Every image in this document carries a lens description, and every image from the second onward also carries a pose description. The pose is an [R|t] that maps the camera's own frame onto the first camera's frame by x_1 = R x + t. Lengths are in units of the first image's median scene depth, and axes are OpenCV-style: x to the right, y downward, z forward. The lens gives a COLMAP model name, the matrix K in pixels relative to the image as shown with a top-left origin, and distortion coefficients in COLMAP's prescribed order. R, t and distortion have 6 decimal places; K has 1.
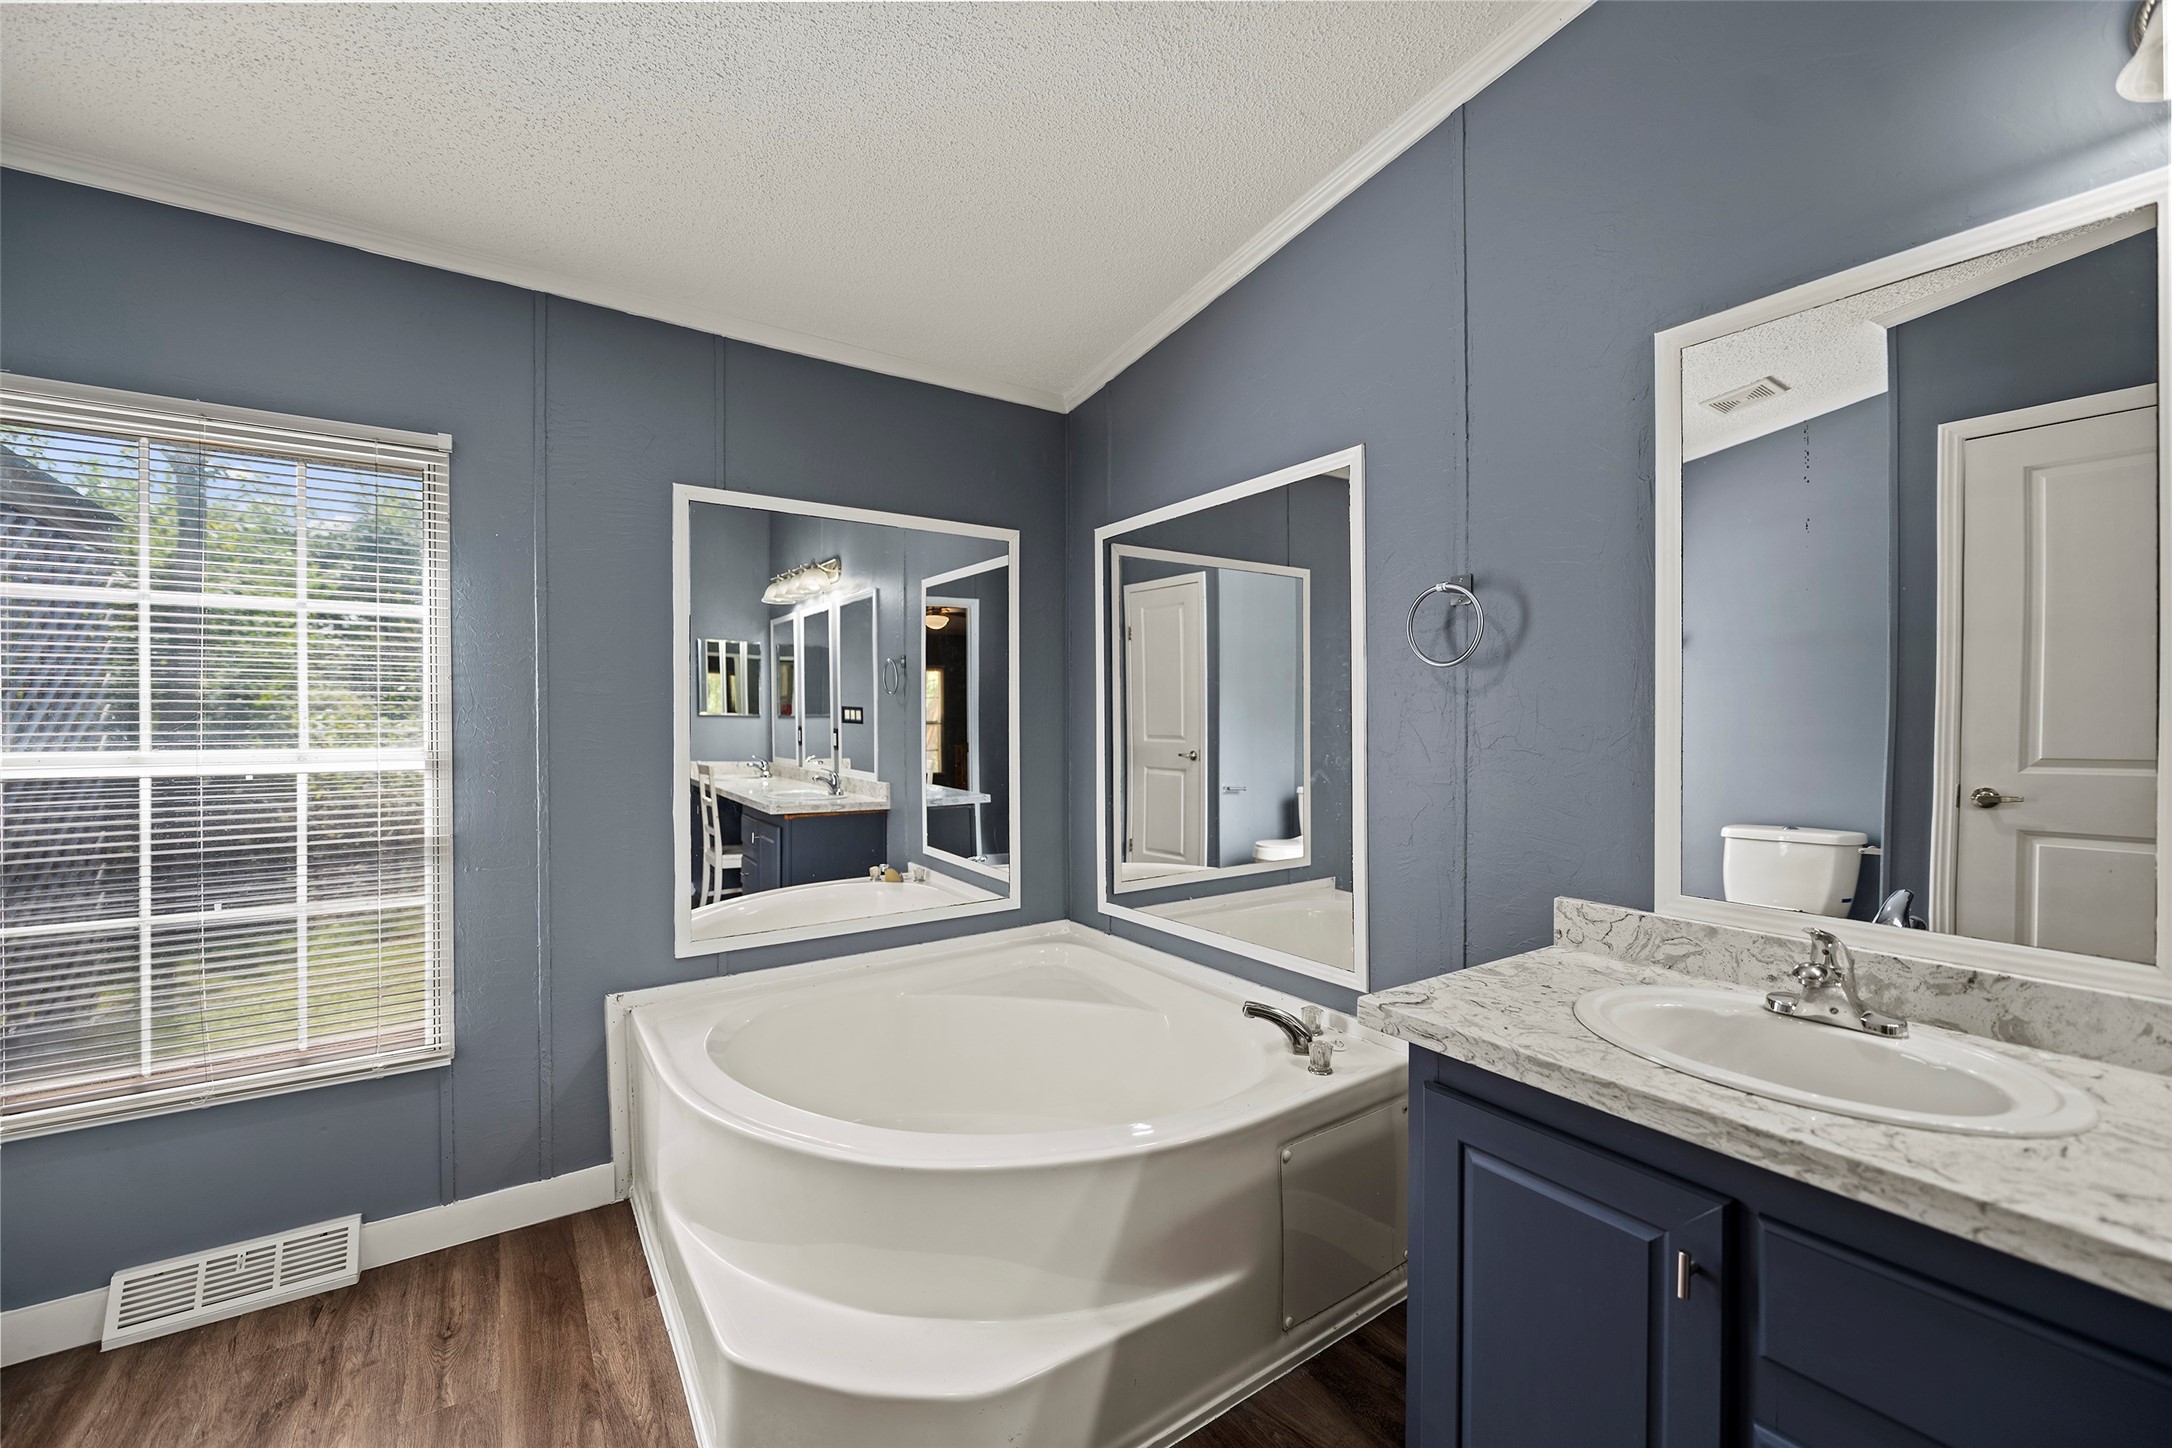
lens RADIAL K [[884.7, 0, 1147.8], [0, 884.7, 708.3], [0, 0, 1]] dist [-0.005145, 0.000472]
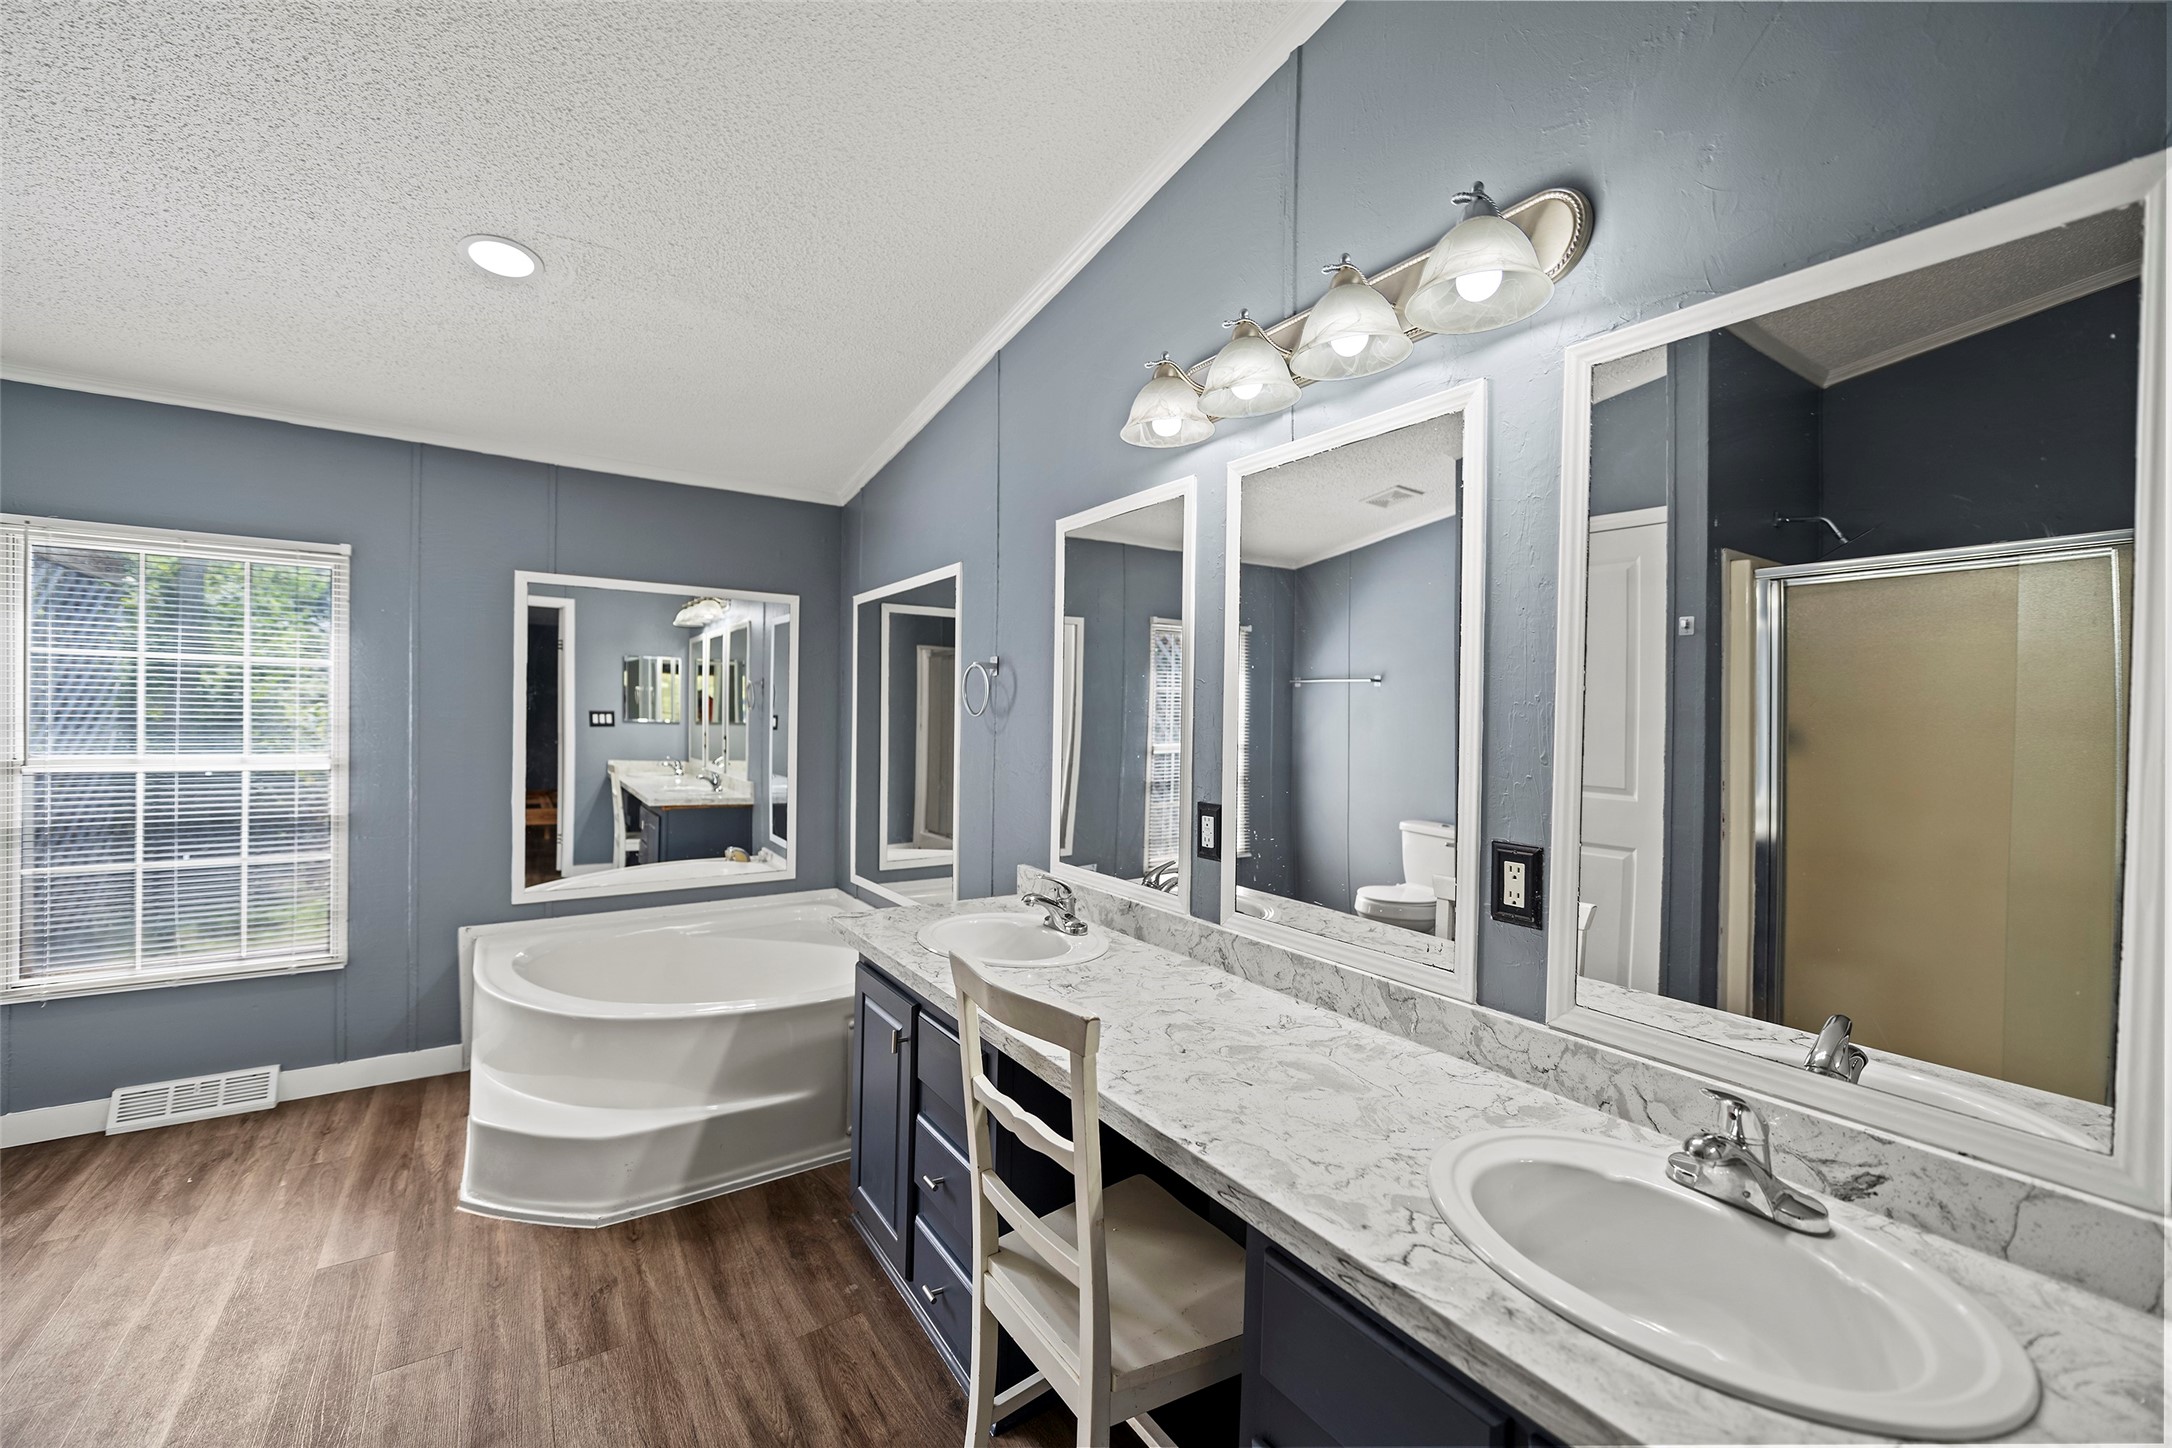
lens RADIAL K [[916.3, 0, 1178.7], [0, 916.3, 709.1], [0, 0, 1]] dist [0.001182, -0.000268]
pose [[0.999781, 0.018216, -0.010342, 0.643841], [-0.018184, 0.999829, 0.003228, -0.065049], [0.010399, -0.003039, 0.999941, -0.545964]]
